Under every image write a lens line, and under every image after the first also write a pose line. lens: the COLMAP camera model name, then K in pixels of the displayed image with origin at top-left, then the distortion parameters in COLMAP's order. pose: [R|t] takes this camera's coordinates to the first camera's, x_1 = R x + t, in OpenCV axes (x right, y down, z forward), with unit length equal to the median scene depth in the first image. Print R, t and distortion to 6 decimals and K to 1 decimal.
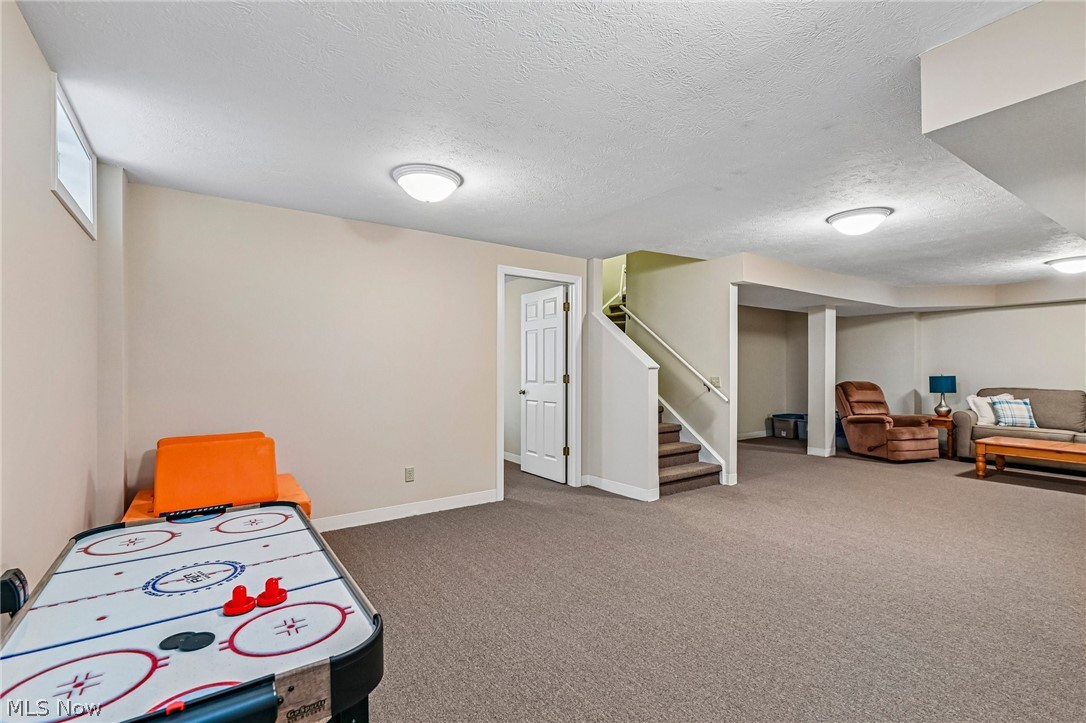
lens RADIAL K [[493.1, 0, 548.6], [0, 493.1, 365.7], [0, 0, 1]] dist [-0.001066, -0.002306]
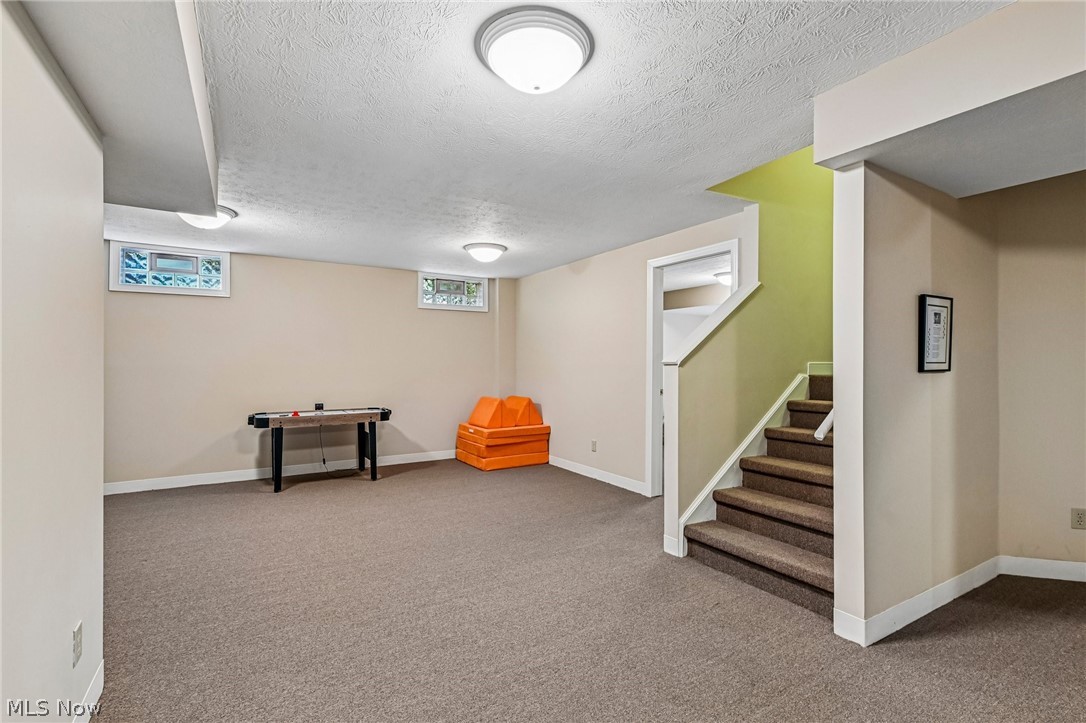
lens RADIAL K [[493.1, 0, 548.8], [0, 493.1, 362.8], [0, 0, 1]] dist [-0.001066, -0.002306]
pose [[-0.053448, 0.000342, -0.998571, 0.903219], [0.000358, 1.000000, 0.000324, 0.002667], [0.998571, -0.000341, -0.053448, 0.850098]]
